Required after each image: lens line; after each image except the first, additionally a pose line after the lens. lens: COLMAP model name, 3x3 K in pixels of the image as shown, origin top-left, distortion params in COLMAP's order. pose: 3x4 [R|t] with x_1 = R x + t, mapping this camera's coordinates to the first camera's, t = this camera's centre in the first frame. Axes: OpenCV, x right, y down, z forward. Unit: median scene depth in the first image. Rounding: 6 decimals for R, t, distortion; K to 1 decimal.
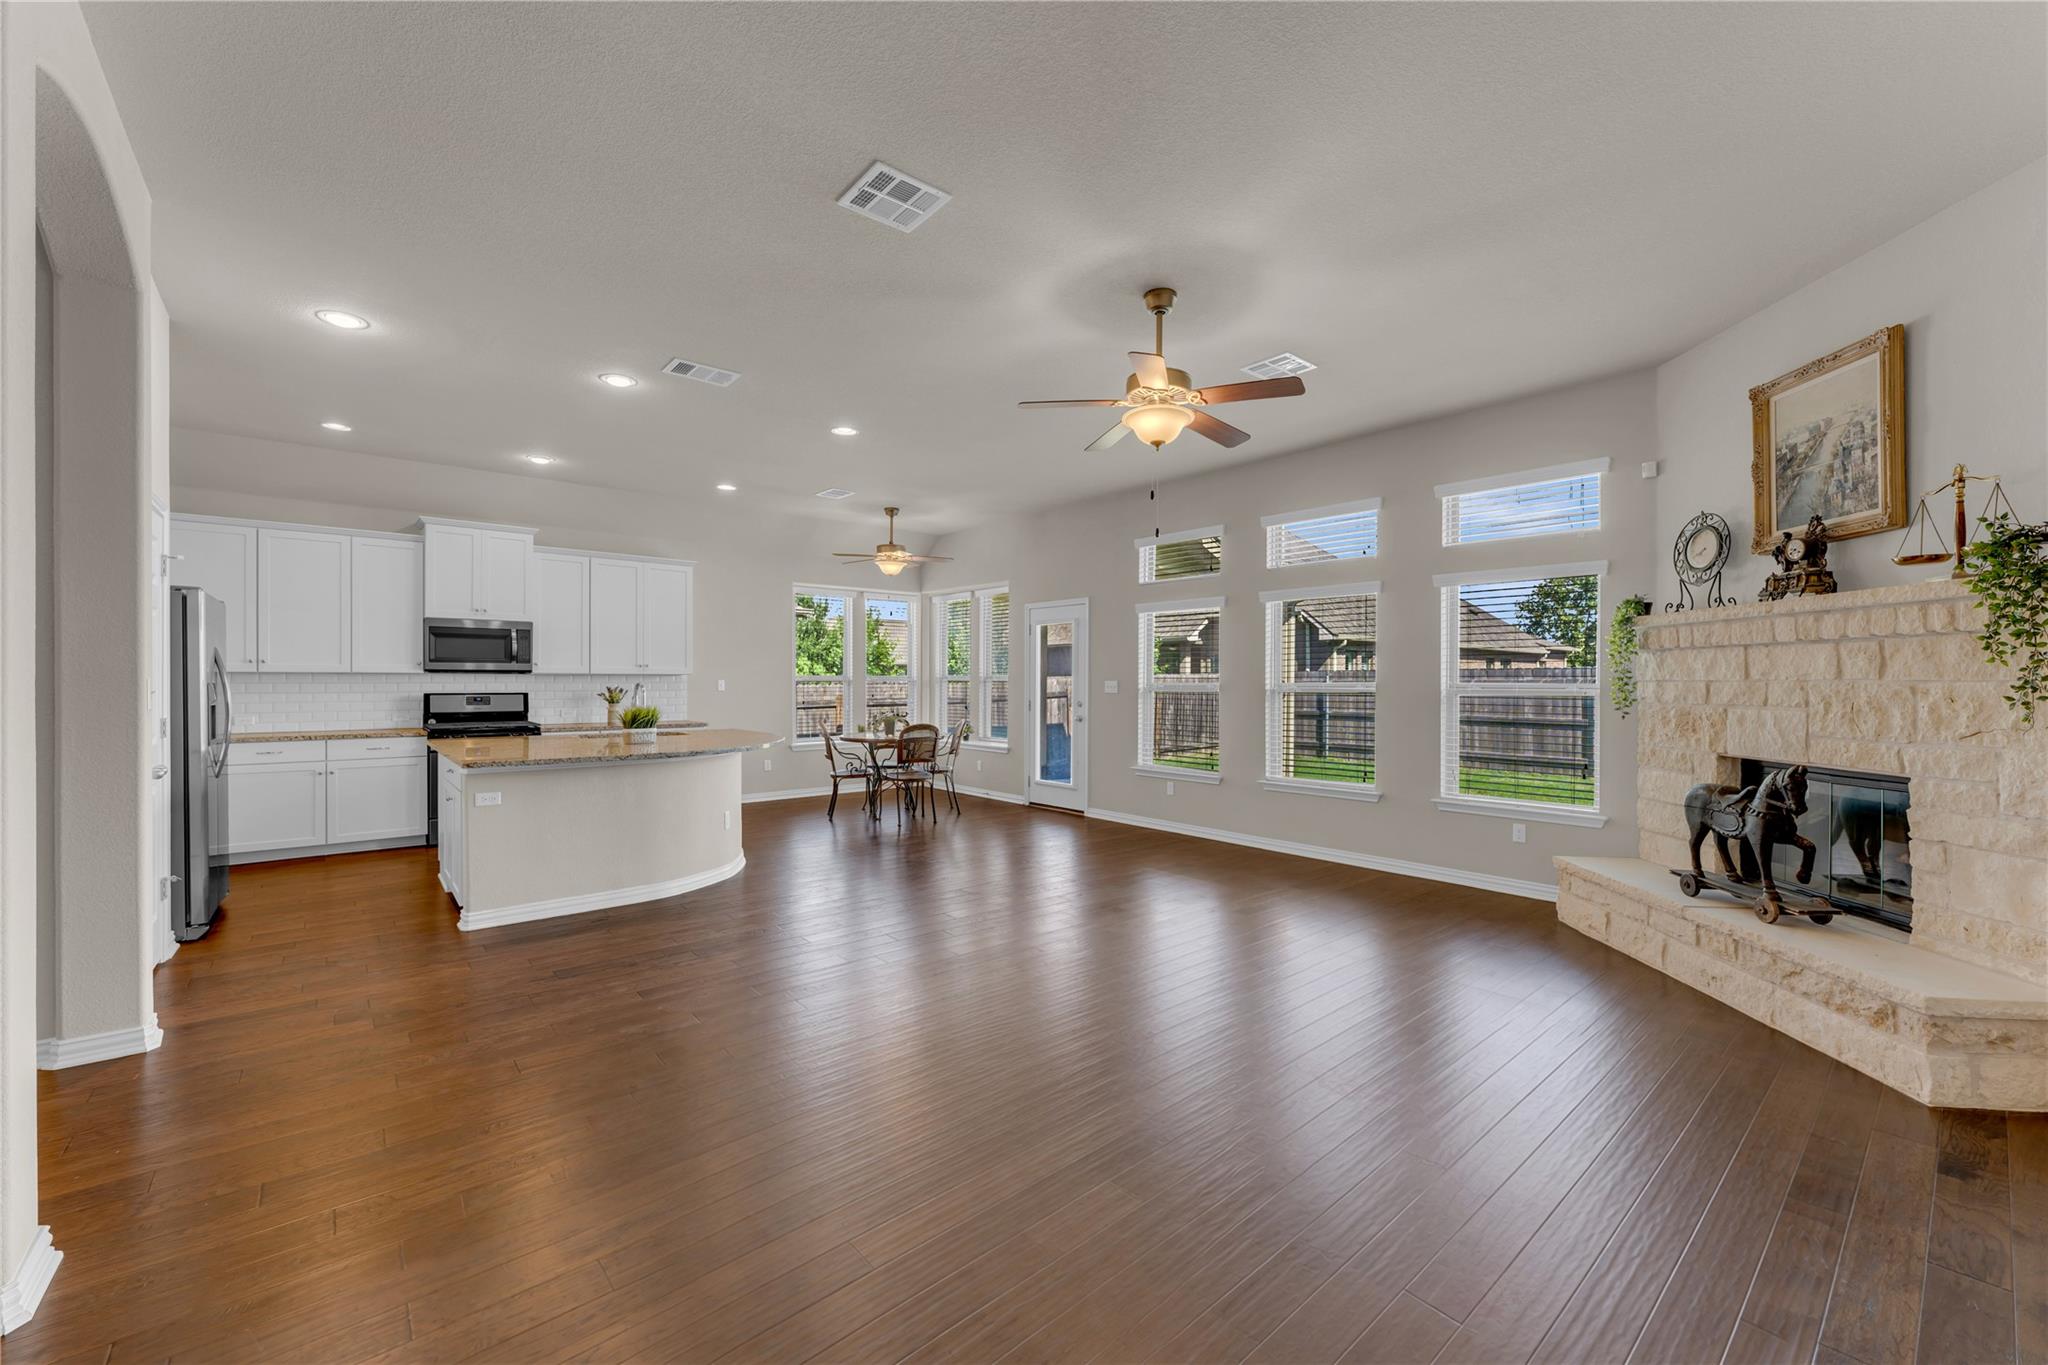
lens RADIAL K [[816.4, 0, 1029.1], [0, 816.4, 684.1], [0, 0, 1]] dist [-0.001107, 0.000480]
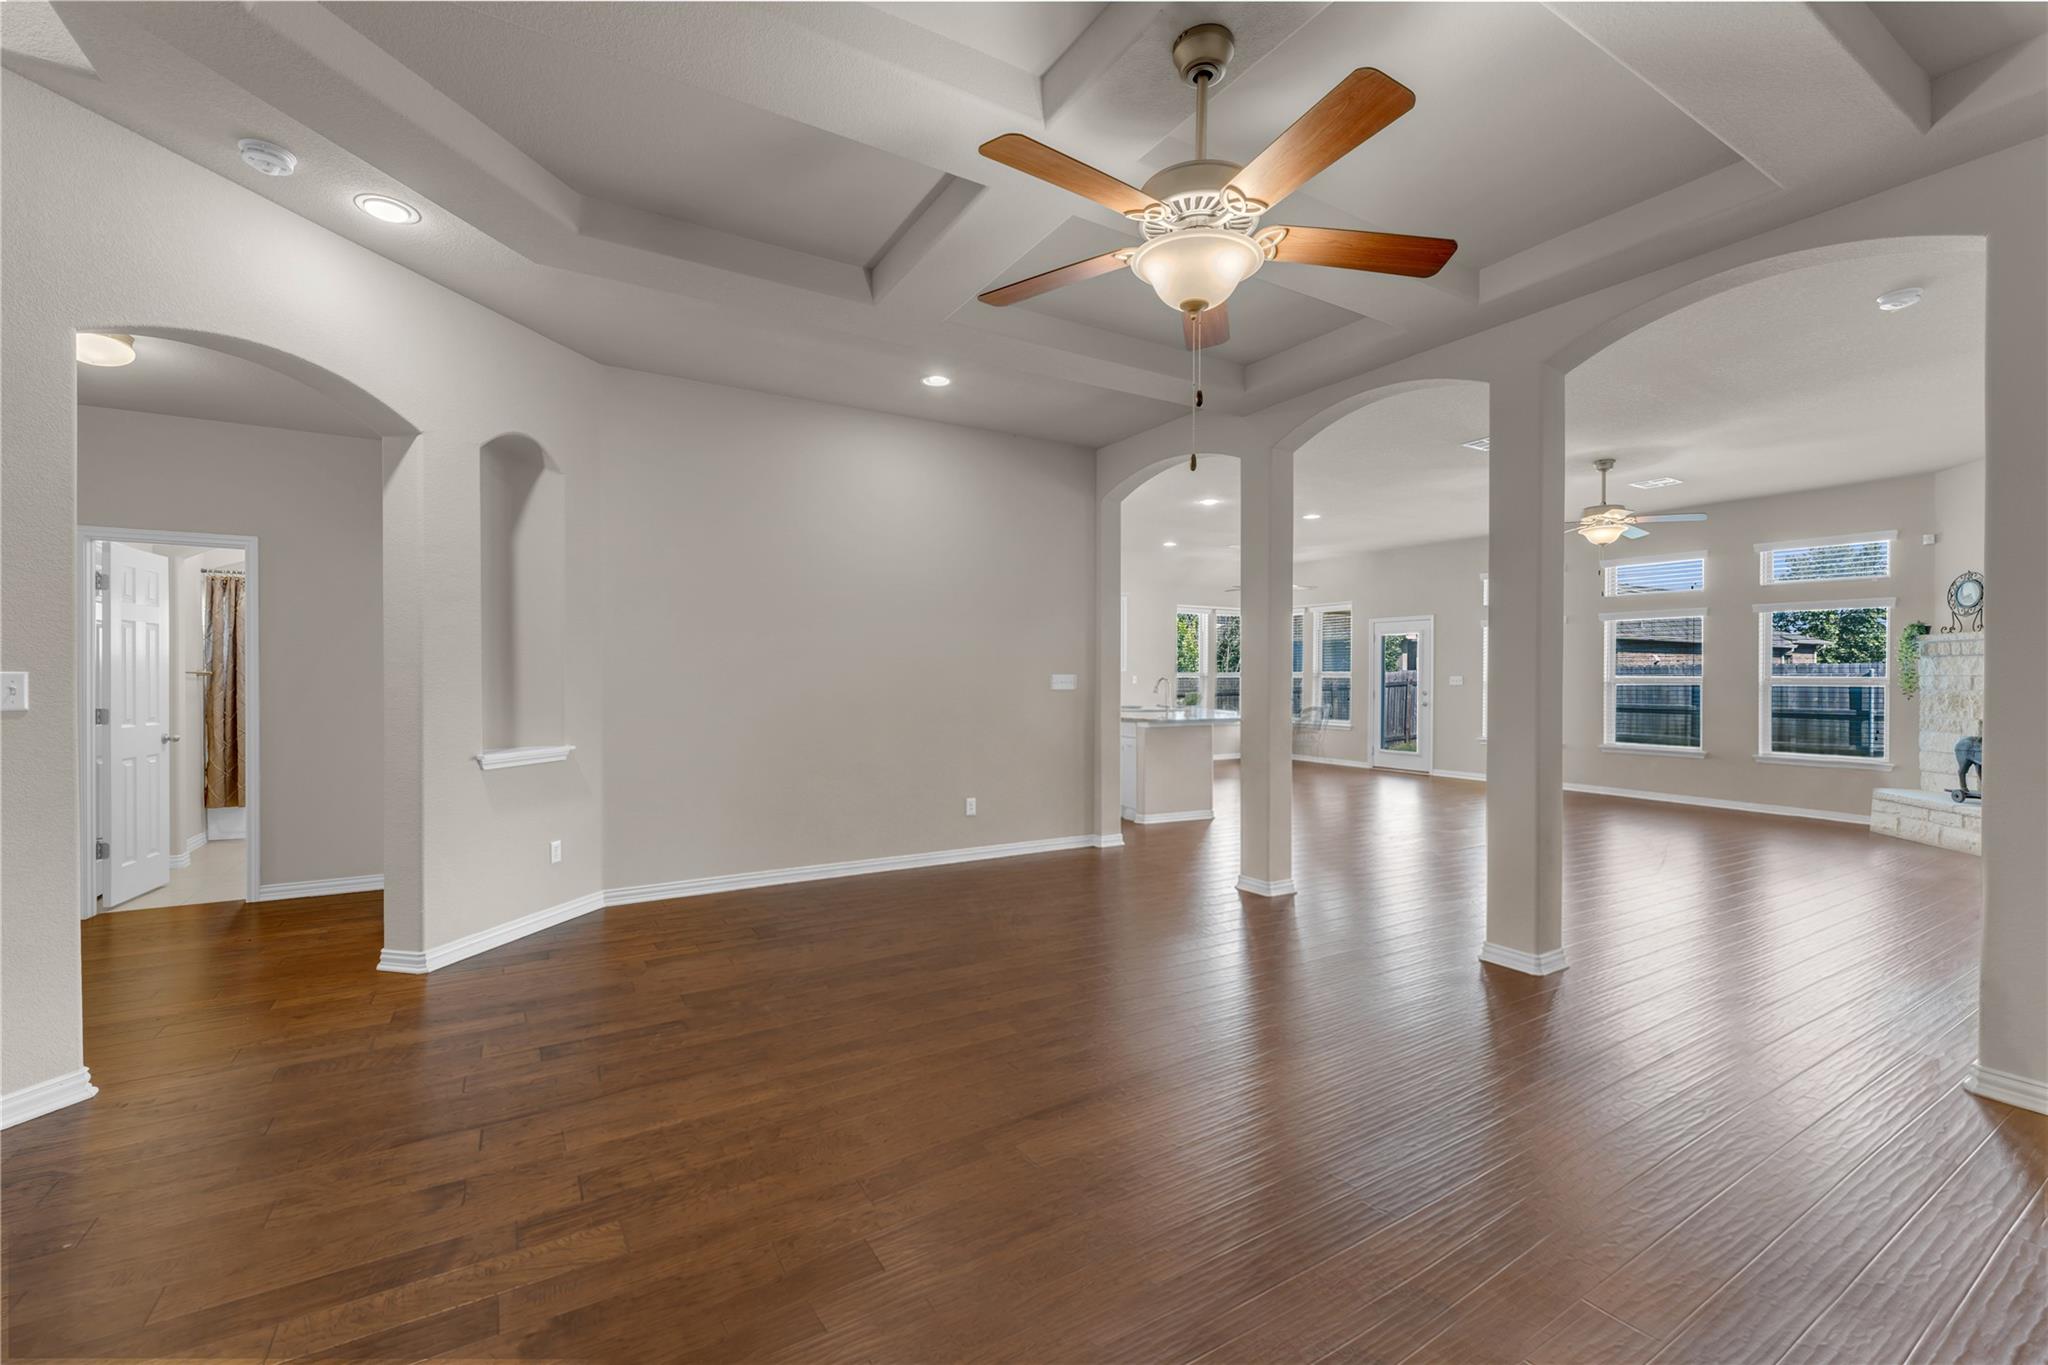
lens RADIAL K [[816.4, 0, 1006.8], [0, 816.4, 682.0], [0, 0, 1]] dist [-0.001107, 0.000480]
pose [[0.982412, -0.000571, -0.186726, -0.667464], [0.001151, 0.999995, 0.002999, 0.001259], [0.186724, -0.003161, 0.982407, -0.845683]]
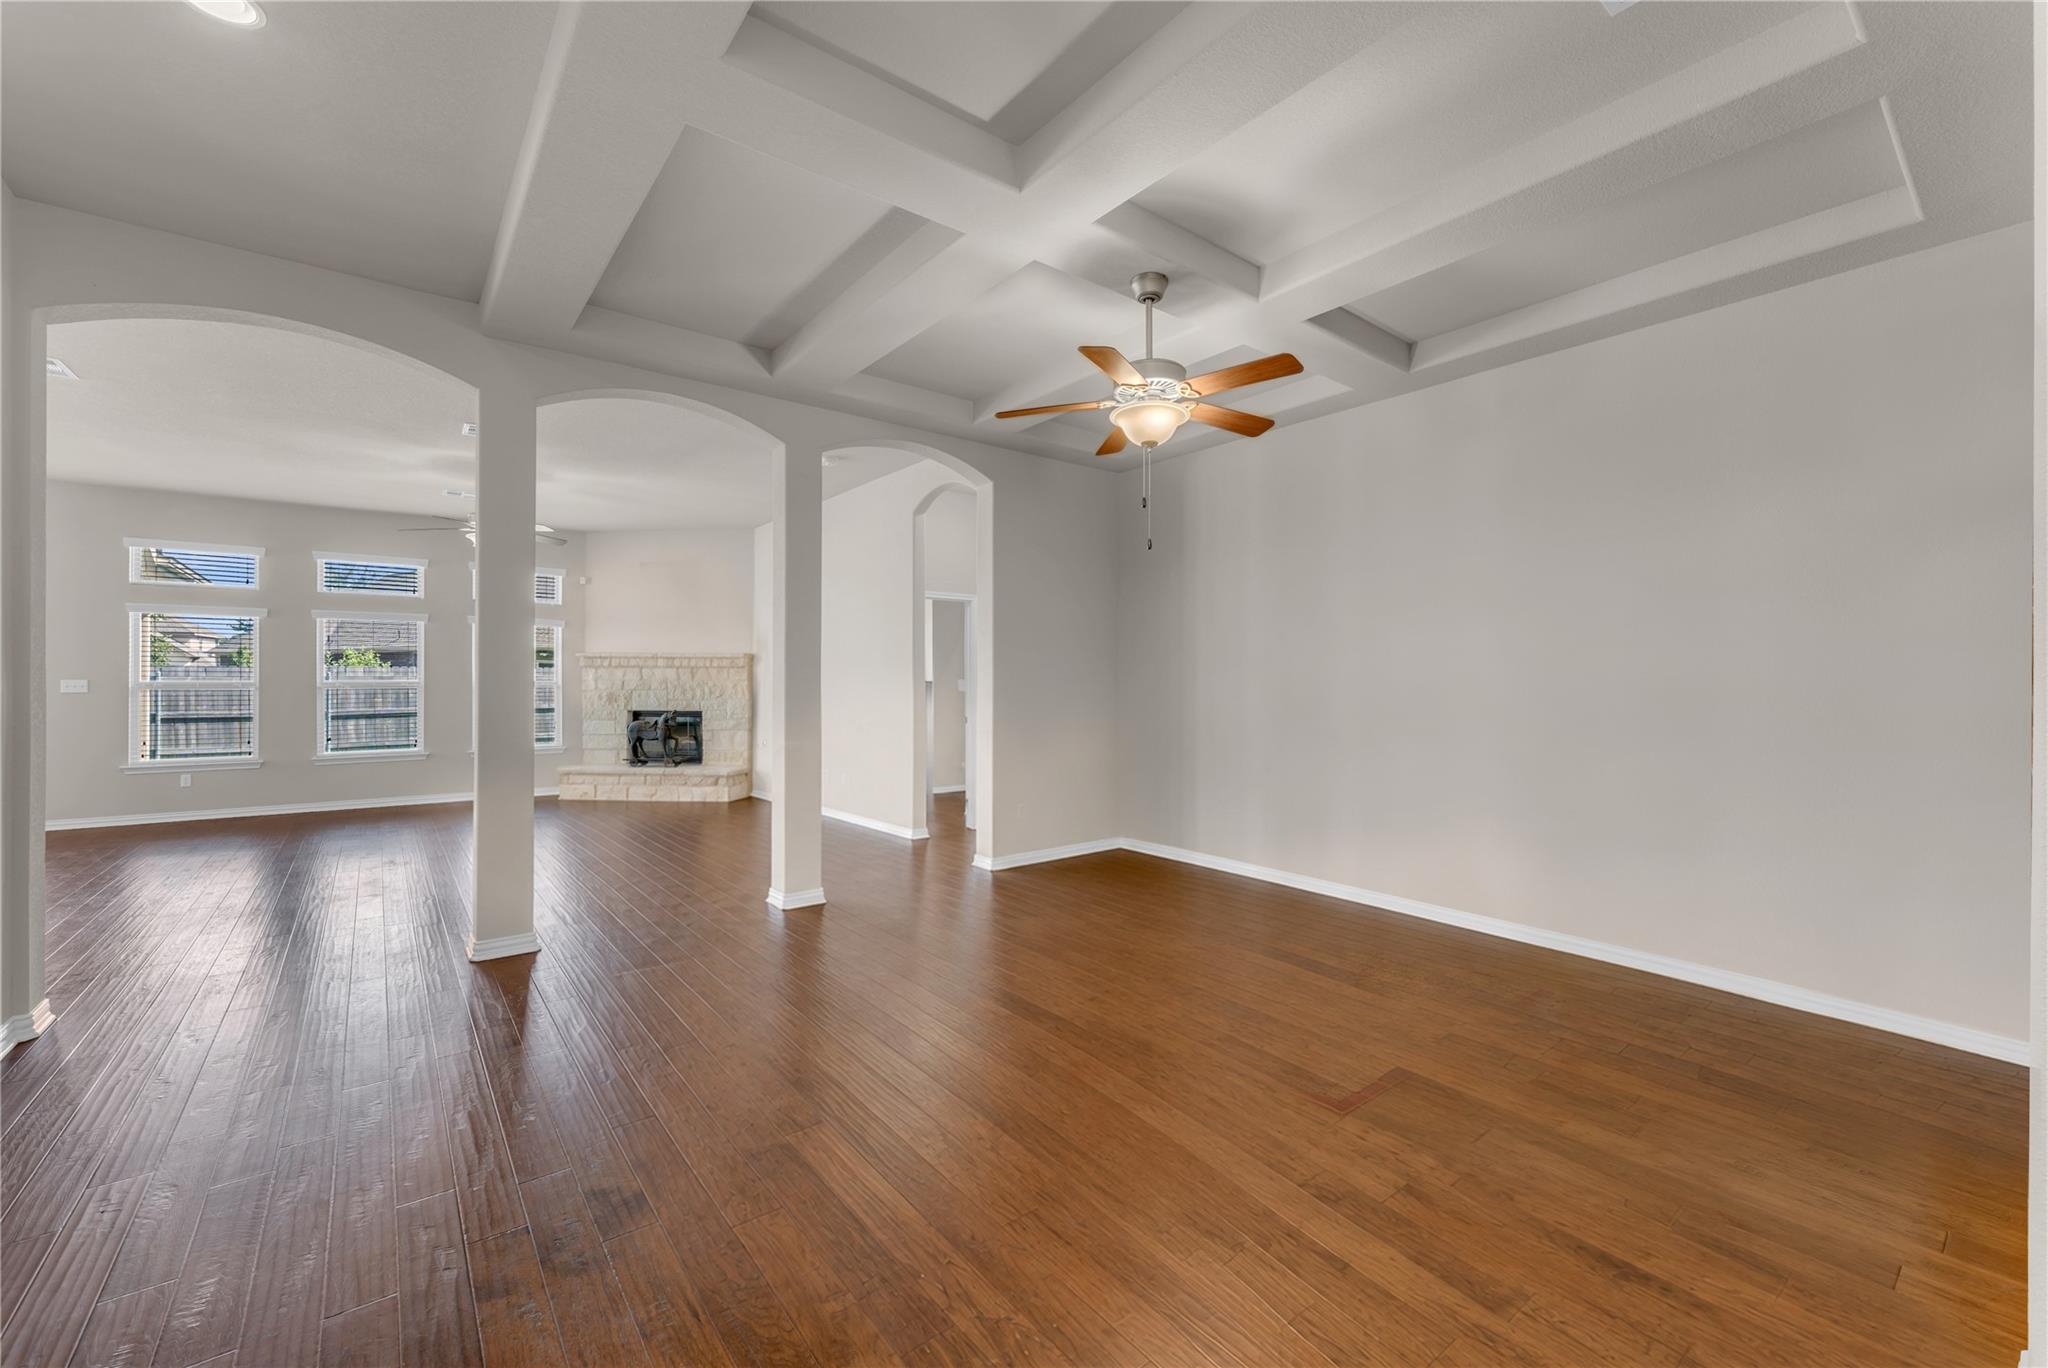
lens RADIAL K [[816.4, 0, 984.8], [0, 816.4, 678.3], [0, 0, 1]] dist [-0.001107, 0.000480]
pose [[0.068511, 0.000537, 0.997650, -1.281745], [0.003246, 0.999994, -0.000761, -0.002829], [-0.997645, 0.003291, 0.068509, -0.184468]]
